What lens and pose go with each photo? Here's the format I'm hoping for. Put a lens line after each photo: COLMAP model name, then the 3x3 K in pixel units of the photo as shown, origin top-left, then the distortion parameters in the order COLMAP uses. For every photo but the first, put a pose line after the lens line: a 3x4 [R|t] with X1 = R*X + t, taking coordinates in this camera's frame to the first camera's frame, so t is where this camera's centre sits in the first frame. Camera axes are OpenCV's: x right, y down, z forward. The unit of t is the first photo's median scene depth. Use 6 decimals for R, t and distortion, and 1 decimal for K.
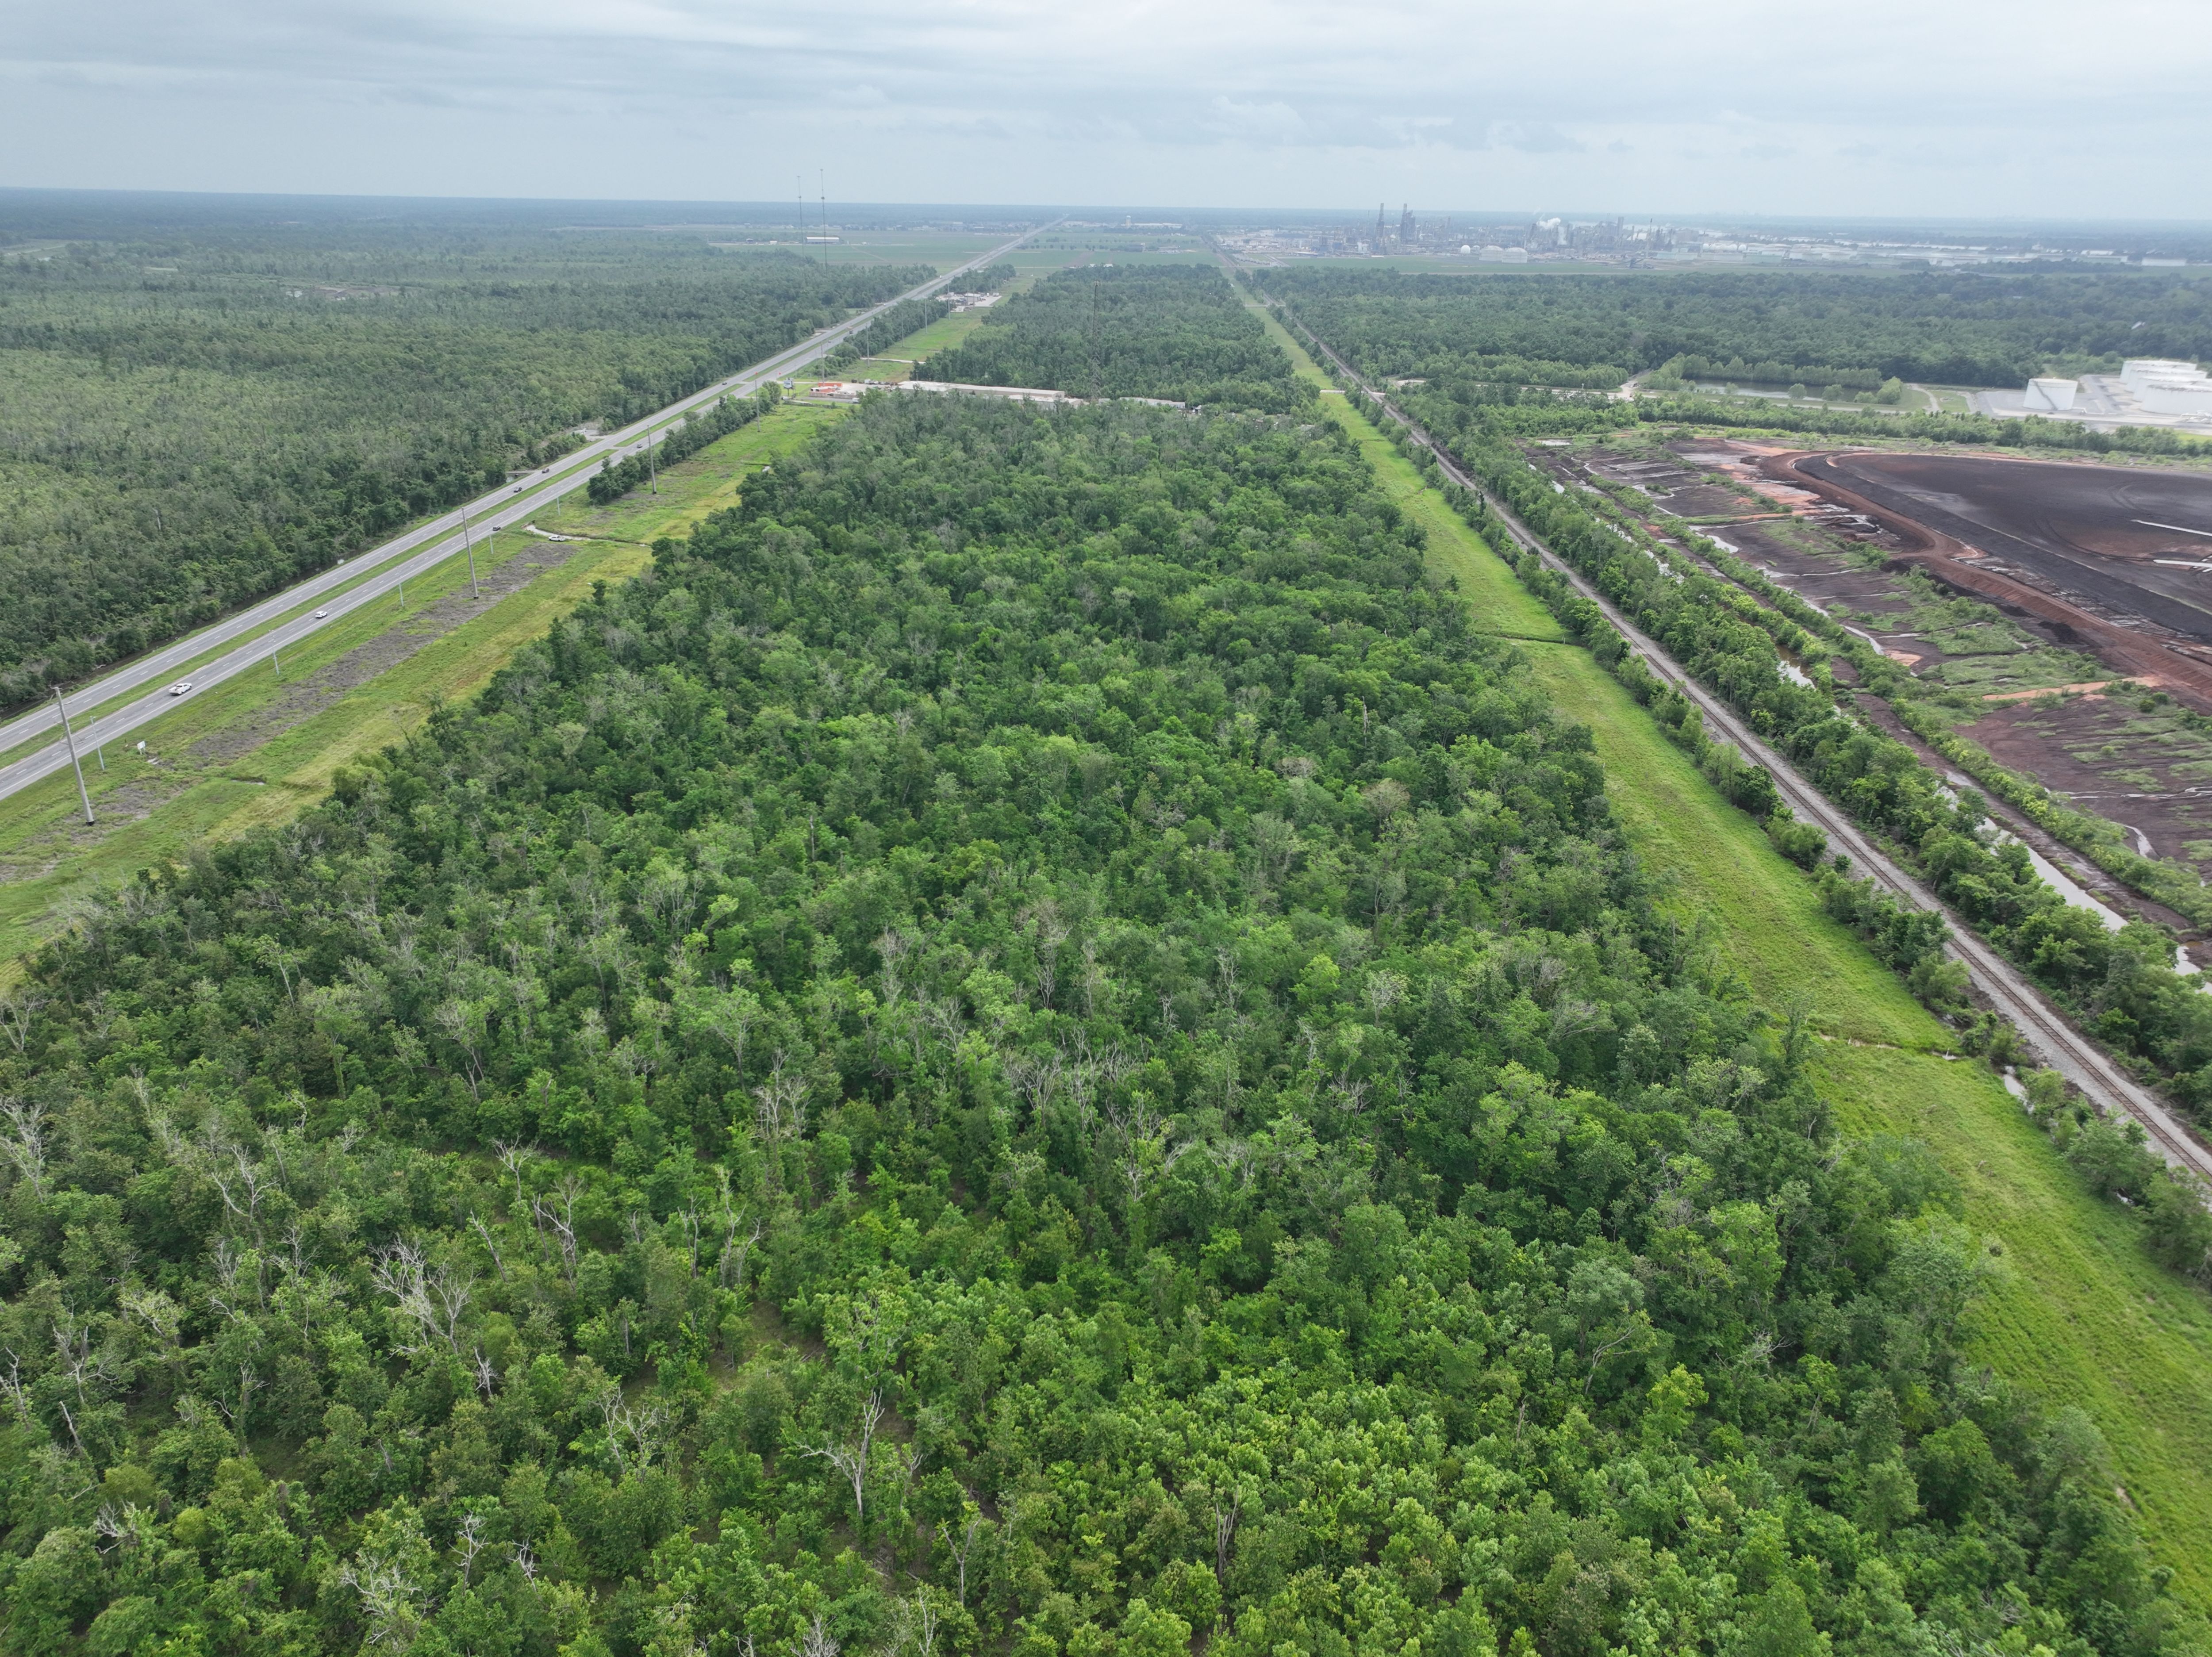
lens RADIAL K [[1560.7, 0, 1101.0], [0, 1560.7, 842.6], [0, 0, 1]] dist [-0.008461, 0.026855]
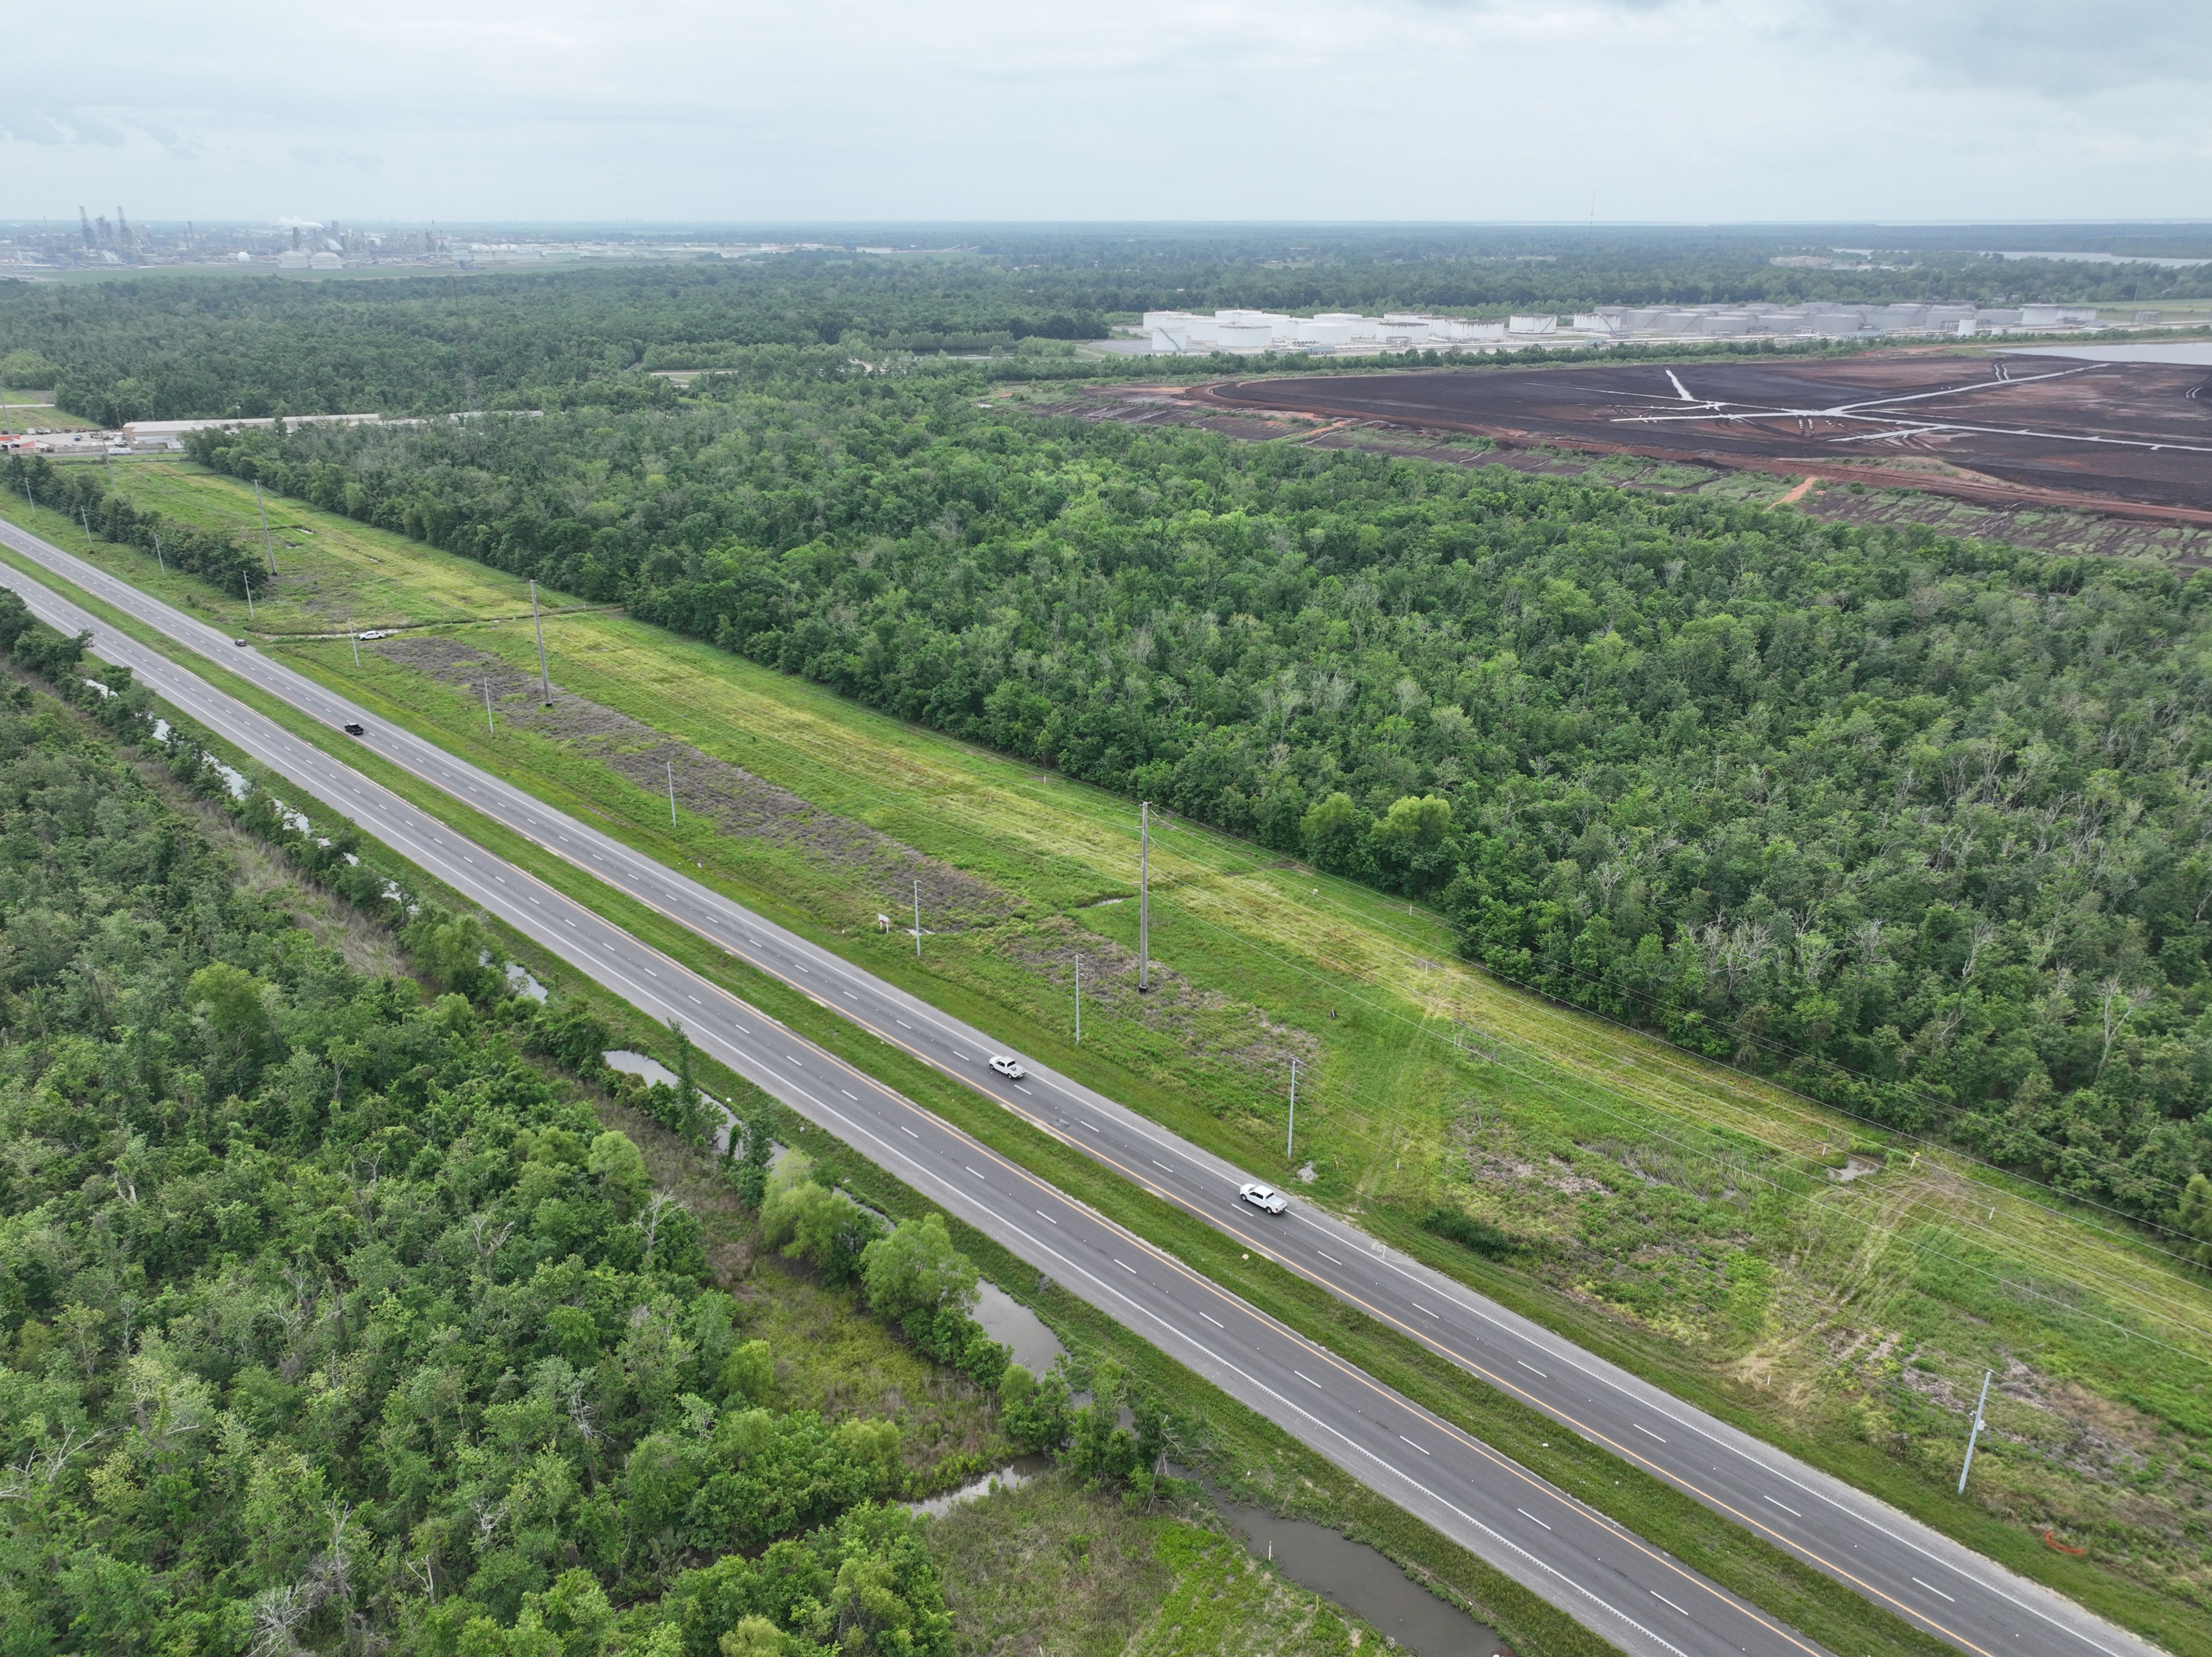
lens RADIAL K [[1560.7, 0, 1105.2], [0, 1560.7, 820.9], [0, 0, 1]] dist [-0.008461, 0.026855]
pose [[0.696441, -0.273548, 0.663431, -0.367215], [0.284305, 0.954024, 0.094915, -0.052241], [-0.658893, 0.122514, 0.742193, 0.156809]]
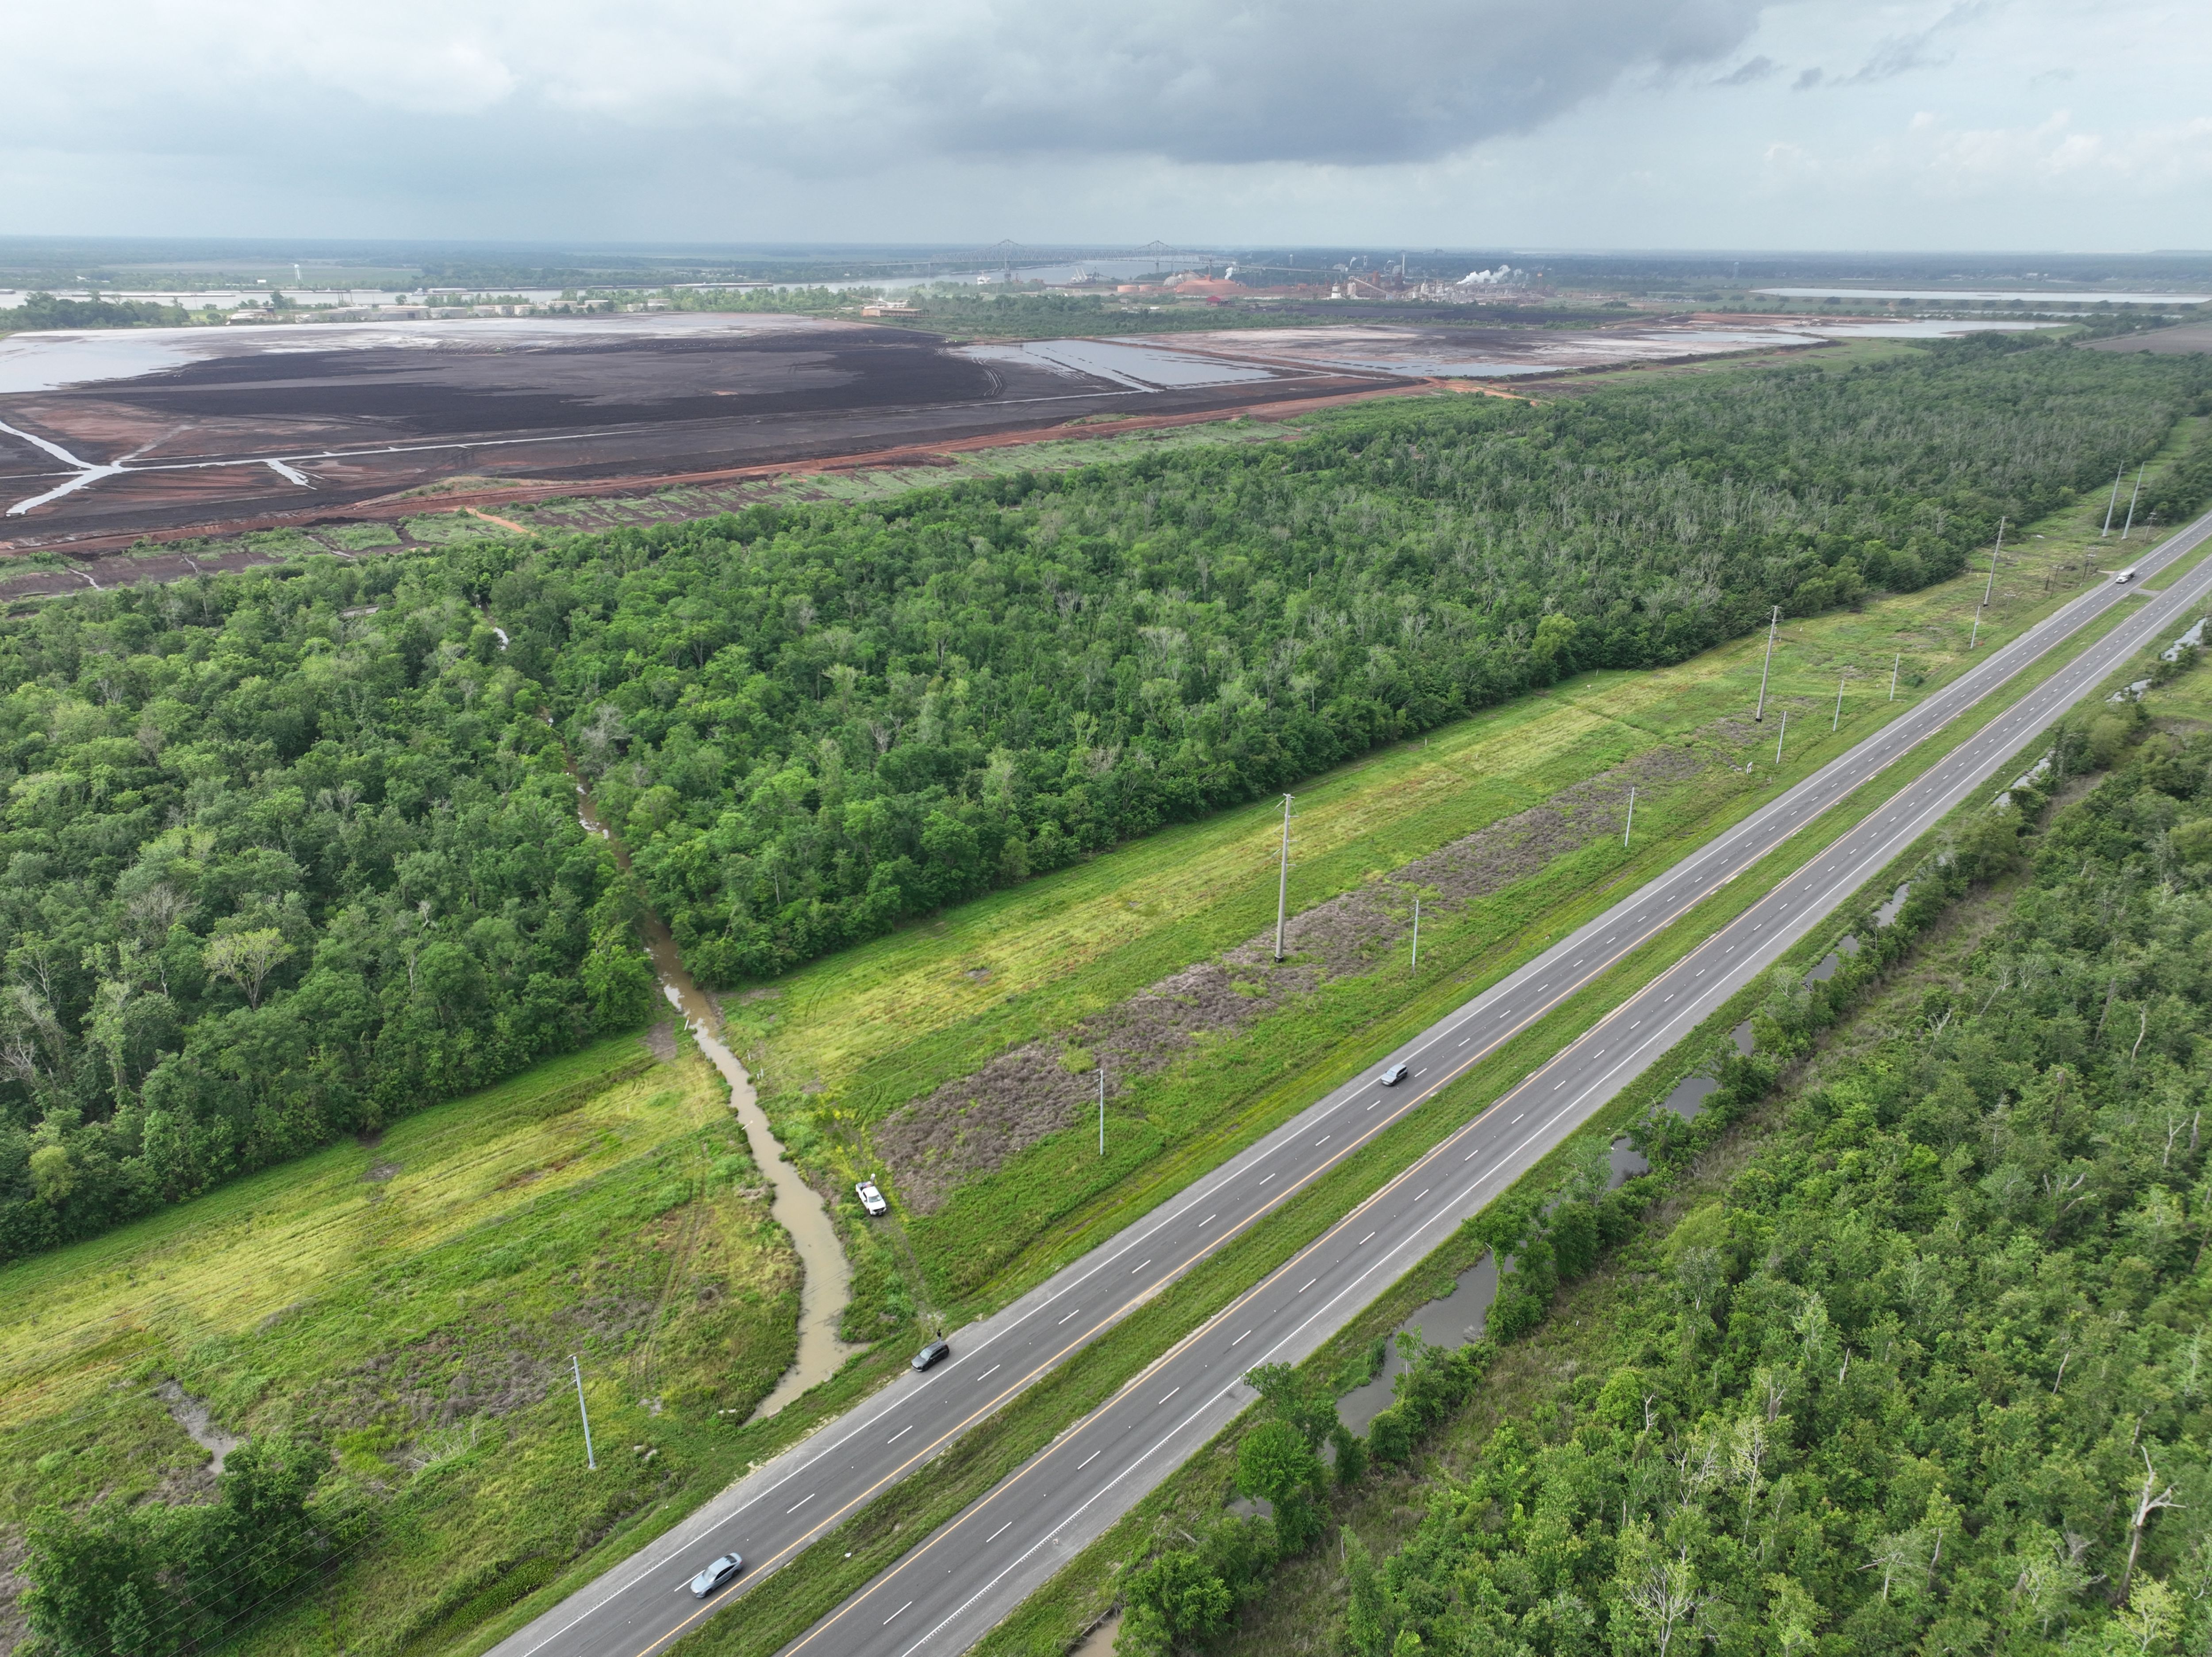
lens RADIAL K [[1560.7, 0, 1113.8], [0, 1560.7, 831.8], [0, 0, 1]] dist [-0.008461, 0.026855]
pose [[-0.751661, -0.252239, 0.609410, -0.342338], [0.237728, 0.758257, 0.607068, -0.266740], [-0.615216, 0.601183, -0.509989, 0.655725]]
